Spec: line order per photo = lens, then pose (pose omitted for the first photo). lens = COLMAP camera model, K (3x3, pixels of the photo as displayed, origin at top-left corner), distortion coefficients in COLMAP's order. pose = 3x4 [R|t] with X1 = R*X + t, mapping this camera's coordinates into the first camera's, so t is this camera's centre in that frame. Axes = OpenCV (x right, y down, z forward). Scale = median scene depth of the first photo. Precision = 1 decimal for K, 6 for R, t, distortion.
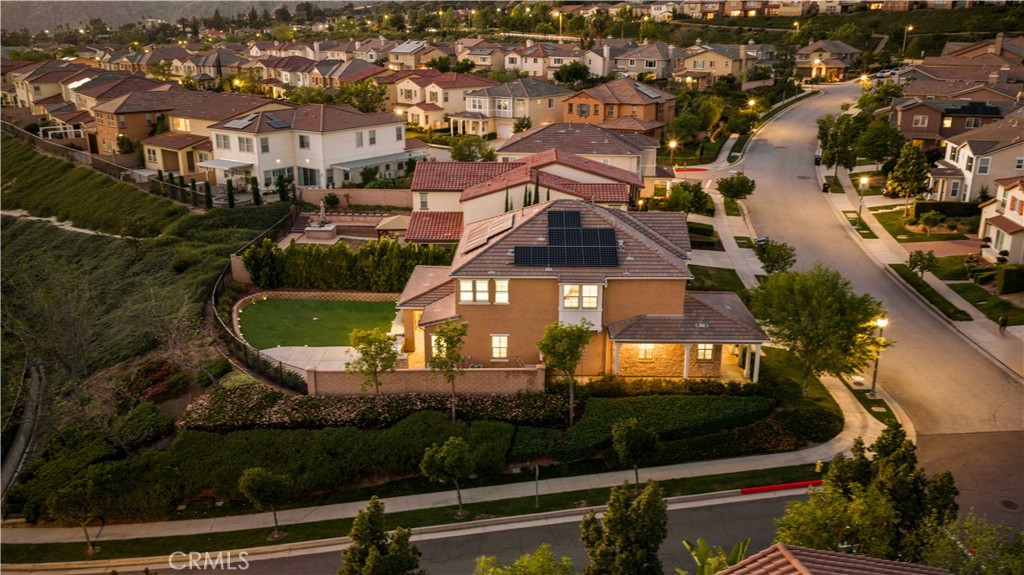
lens RADIAL K [[833.2, 0, 512.0], [0, 833.2, 287.5], [0, 0, 1]] dist [-0.004796, -0.007896]
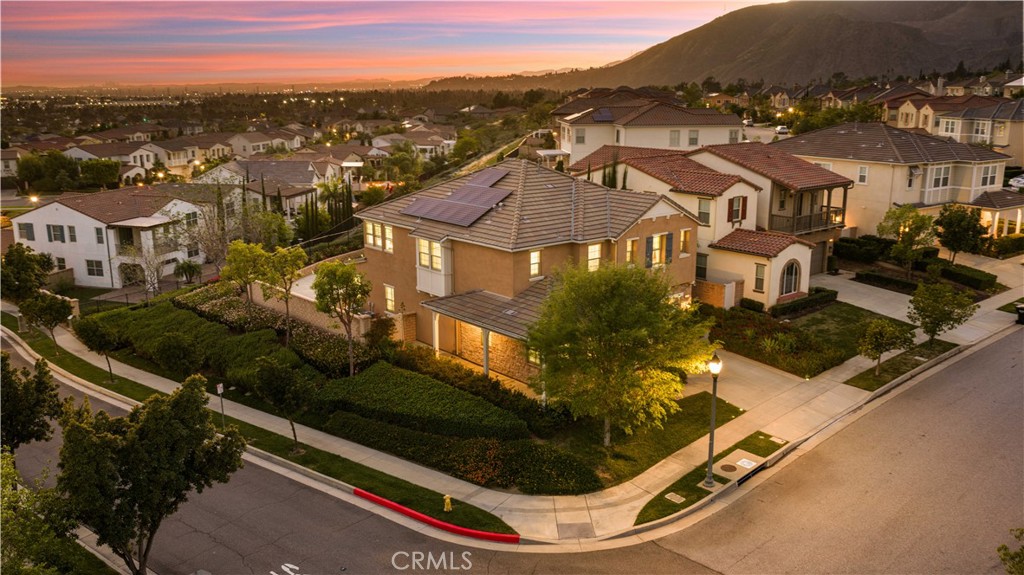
lens RADIAL K [[833.2, 0, 512.0], [0, 833.2, 287.5], [0, 0, 1]] dist [-0.004796, -0.007896]
pose [[0.669561, 0.172811, -0.722375, 0.774460], [-0.218441, 0.975362, 0.030861, -0.001202], [0.709910, 0.137133, 0.690813, 0.447986]]
